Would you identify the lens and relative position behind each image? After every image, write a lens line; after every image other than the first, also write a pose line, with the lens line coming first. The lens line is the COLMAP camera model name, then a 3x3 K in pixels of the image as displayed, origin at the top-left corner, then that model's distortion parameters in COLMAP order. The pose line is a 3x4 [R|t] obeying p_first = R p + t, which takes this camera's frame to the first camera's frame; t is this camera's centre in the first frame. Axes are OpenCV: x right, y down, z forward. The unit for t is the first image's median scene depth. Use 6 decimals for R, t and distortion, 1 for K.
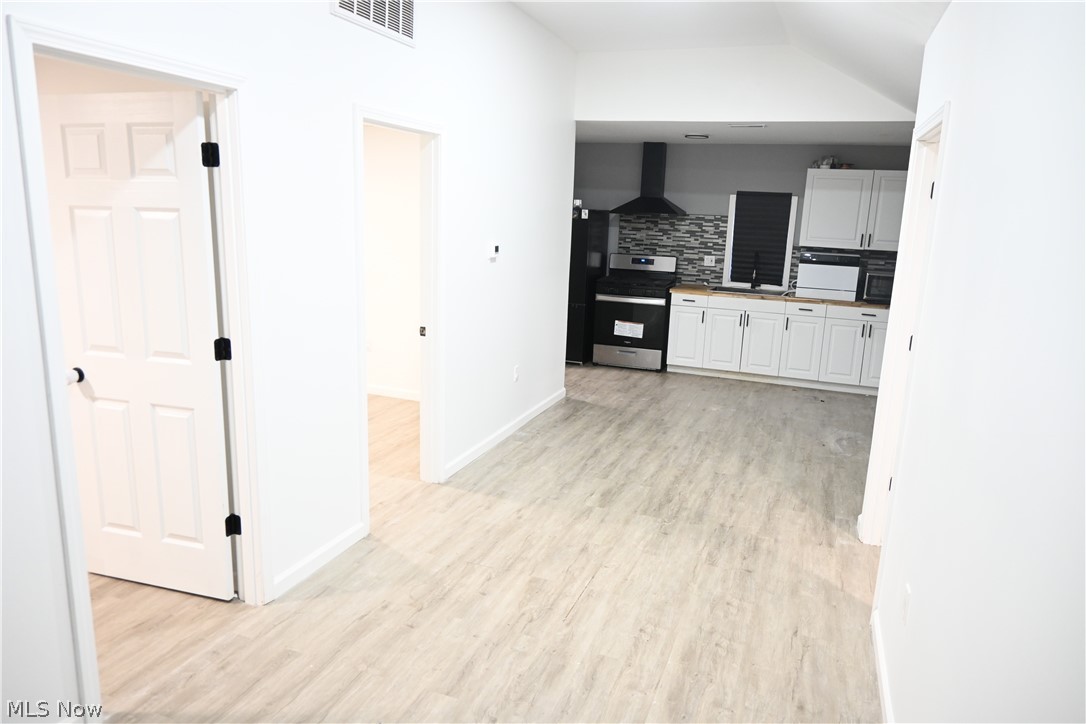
lens RADIAL K [[740.0, 0, 543.0], [0, 740.0, 362.0], [0, 0, 1]] dist [0.000730, -0.001356]
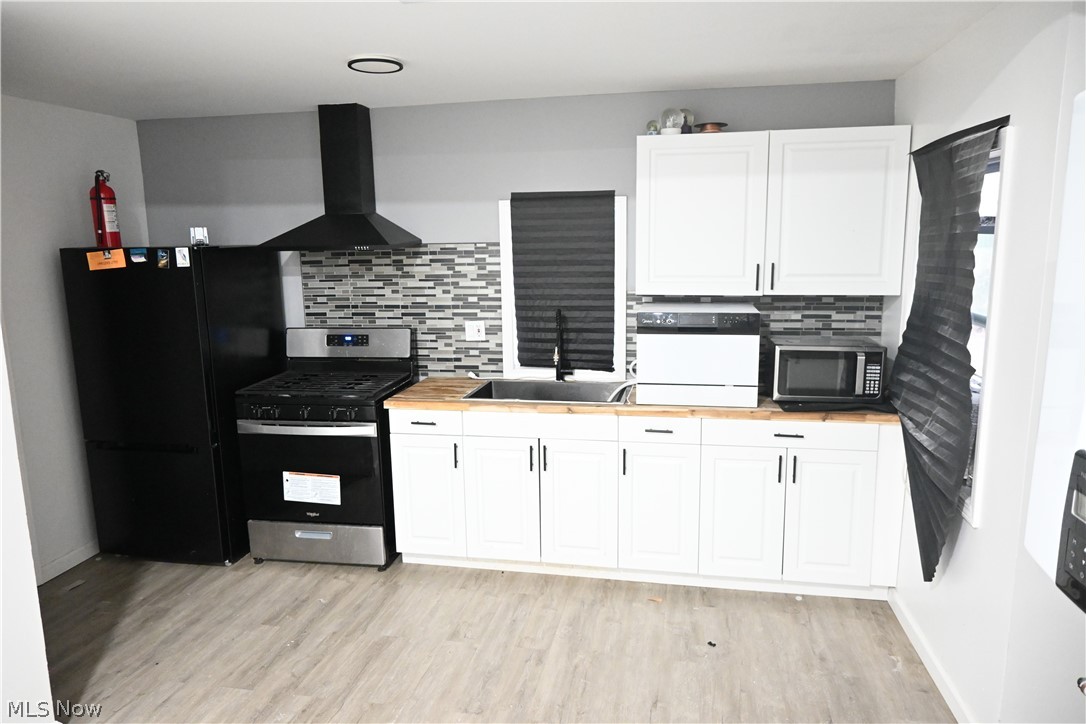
lens RADIAL K [[702.4, 0, 543.0], [0, 702.4, 362.0], [0, 0, 1]] dist [-0.002183, -0.000648]
pose [[0.985831, -0.082448, 0.146083, 0.196830], [0.087401, 0.995785, -0.027805, -0.096477], [-0.143174, 0.040179, 0.988882, 0.506330]]
